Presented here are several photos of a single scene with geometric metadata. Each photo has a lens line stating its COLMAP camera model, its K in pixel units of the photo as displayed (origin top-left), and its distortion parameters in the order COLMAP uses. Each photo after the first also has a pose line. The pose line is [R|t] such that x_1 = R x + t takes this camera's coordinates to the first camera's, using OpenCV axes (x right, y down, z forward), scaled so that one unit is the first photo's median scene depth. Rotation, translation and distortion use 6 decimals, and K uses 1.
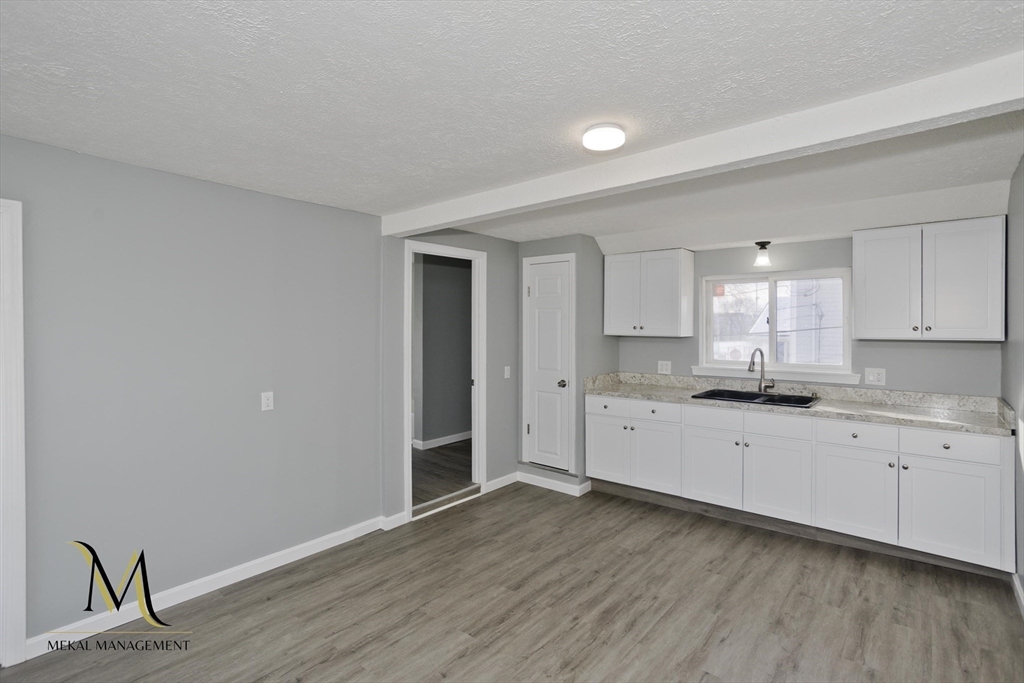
lens RADIAL K [[501.3, 0, 514.1], [0, 501.3, 337.6], [0, 0, 1]] dist [-0.000964, 0.000732]
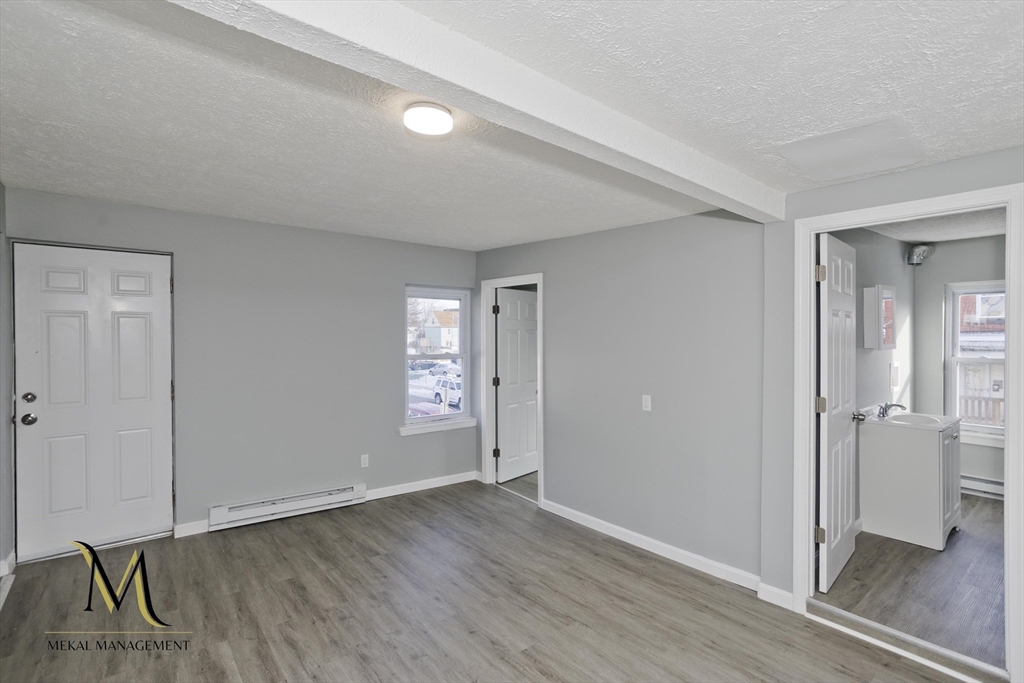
lens RADIAL K [[501.3, 0, 514.1], [0, 501.3, 337.6], [0, 0, 1]] dist [-0.000964, 0.000732]
pose [[-0.183195, 0.002085, -0.983074, 0.730827], [-0.018075, 0.999822, 0.005489, -0.026532], [0.982910, 0.018775, -0.183125, 0.939334]]
